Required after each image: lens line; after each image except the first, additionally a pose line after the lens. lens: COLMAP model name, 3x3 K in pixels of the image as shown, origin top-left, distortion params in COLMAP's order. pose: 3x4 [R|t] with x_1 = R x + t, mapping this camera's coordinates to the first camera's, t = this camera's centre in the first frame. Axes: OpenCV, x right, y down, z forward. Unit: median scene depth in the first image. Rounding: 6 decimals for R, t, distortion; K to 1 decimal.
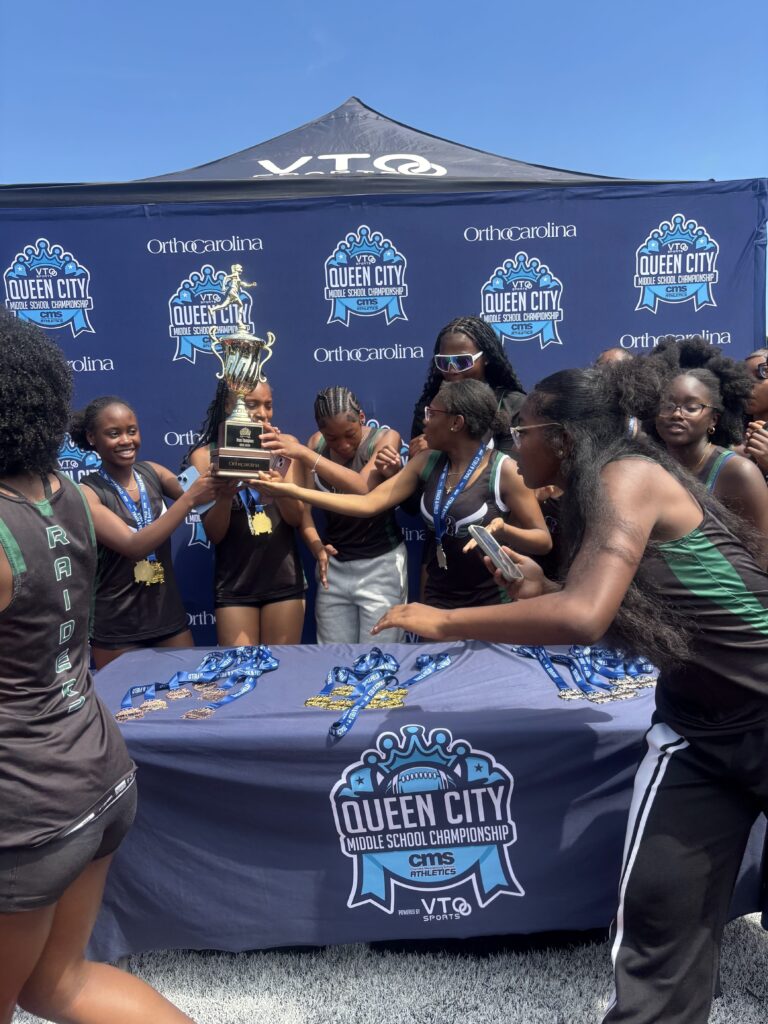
lens RADIAL K [[746.3, 0, 393.2], [0, 746.3, 533.7], [0, 0, 1]] dist [-0.010958, 0.002738]
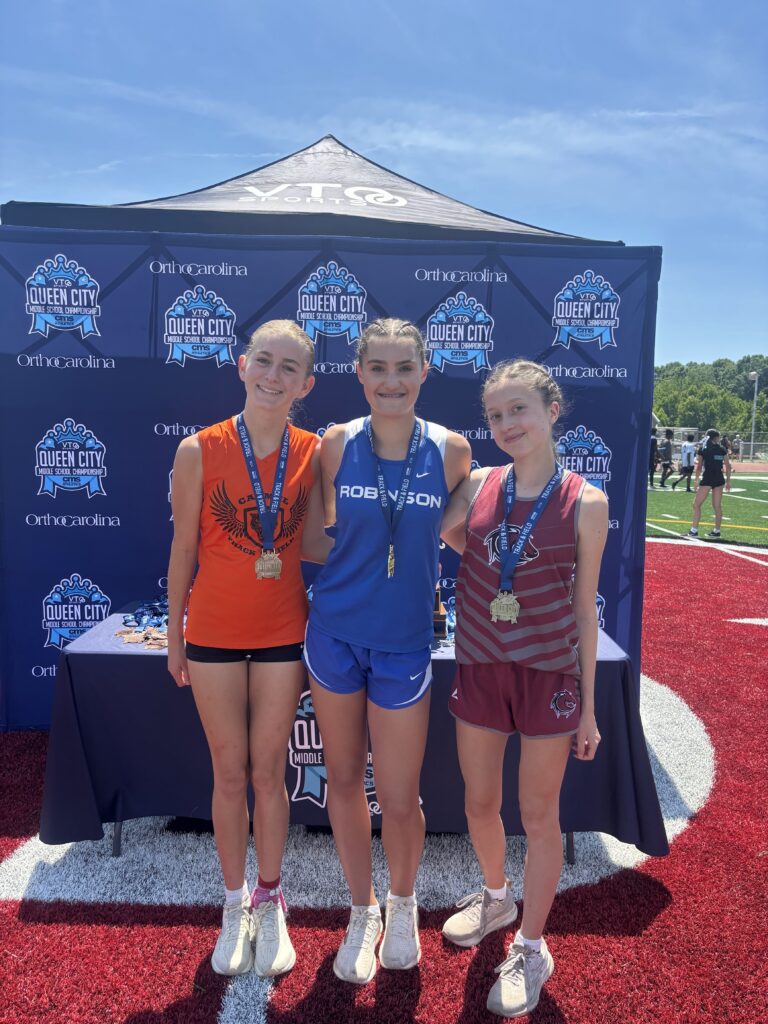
lens RADIAL K [[746.3, 0, 388.4], [0, 746.3, 515.7], [0, 0, 1]] dist [-0.010958, 0.002738]
pose [[0.997028, 0.051070, 0.057687, 0.001623], [-0.051821, 0.998589, 0.011600, -0.021692], [-0.057013, -0.014555, 0.998267, -0.211835]]
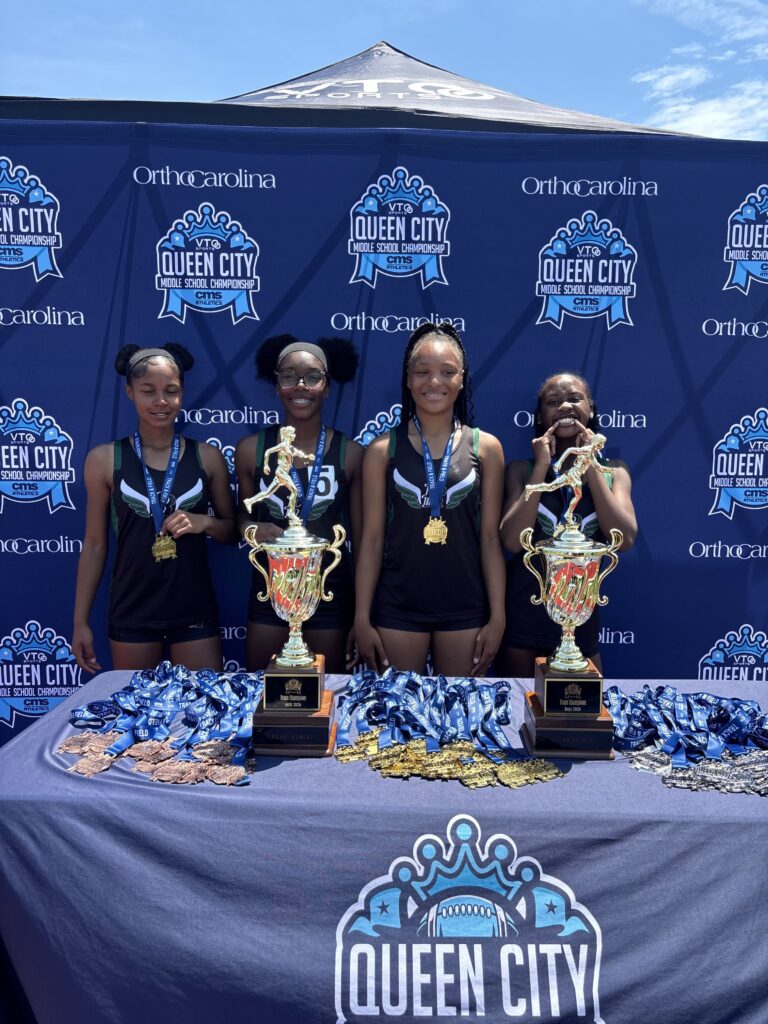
lens RADIAL K [[746.3, 0, 388.8], [0, 746.3, 520.9], [0, 0, 1]] dist [-0.010958, 0.002738]
pose [[0.998432, 0.052796, 0.018596, -0.047070], [-0.052998, 0.998539, 0.010554, -0.032797], [-0.018012, -0.011523, 0.999771, 0.178381]]
